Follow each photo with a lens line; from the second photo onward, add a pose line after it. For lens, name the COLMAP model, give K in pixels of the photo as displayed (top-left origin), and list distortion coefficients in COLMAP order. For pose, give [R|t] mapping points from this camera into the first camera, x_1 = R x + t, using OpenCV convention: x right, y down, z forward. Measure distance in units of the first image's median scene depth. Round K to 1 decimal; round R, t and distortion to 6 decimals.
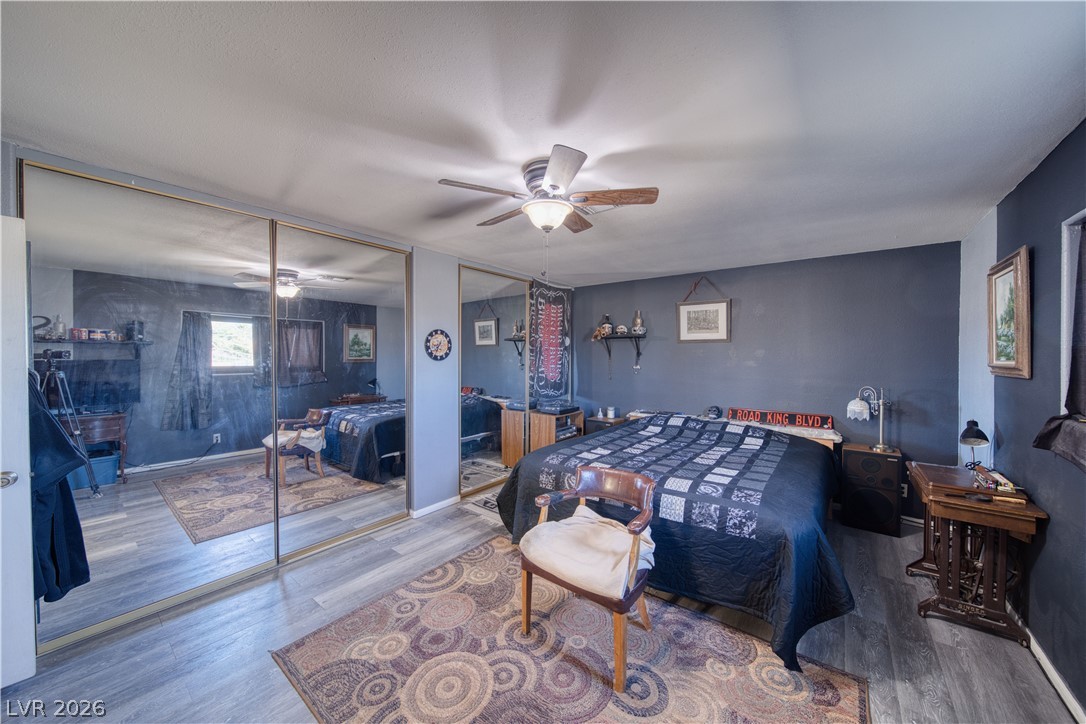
lens RADIAL K [[380.4, 0, 543.0], [0, 380.4, 359.1], [0, 0, 1]] dist [-0.001075, 0.000024]
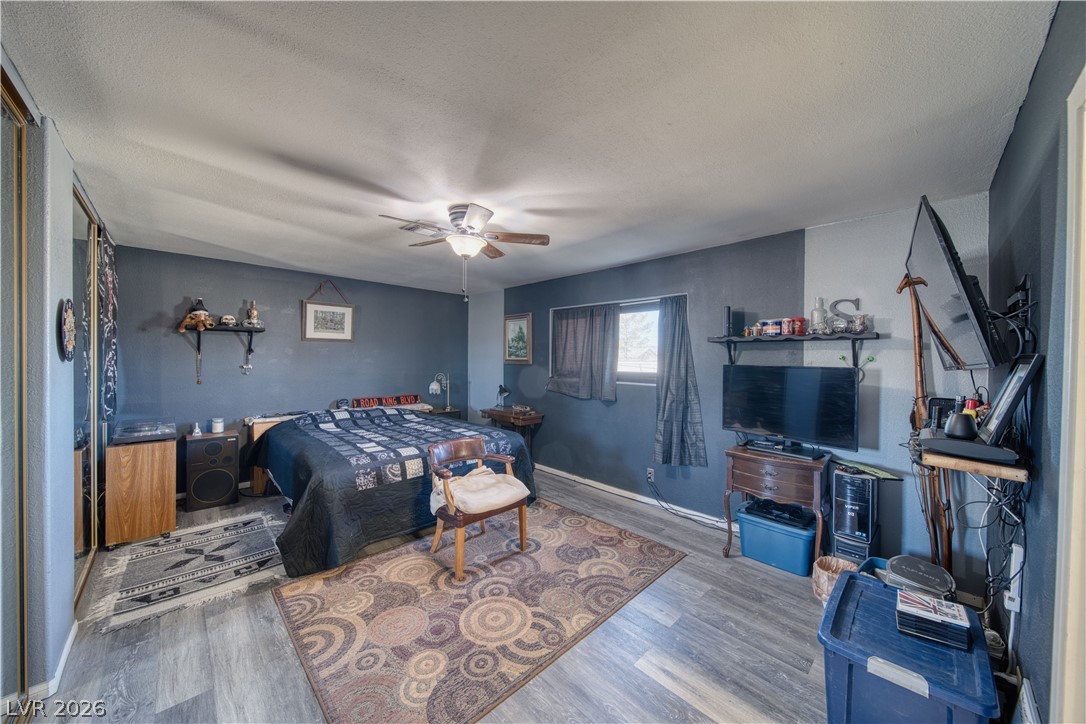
lens RADIAL K [[380.4, 0, 543.0], [0, 380.4, 359.1], [0, 0, 1]] dist [-0.001075, 0.000024]
pose [[0.133105, -0.007380, 0.991074, -0.930495], [-0.000430, 0.999972, 0.007504, -0.003404], [-0.991102, -0.001425, 0.133098, 0.430615]]
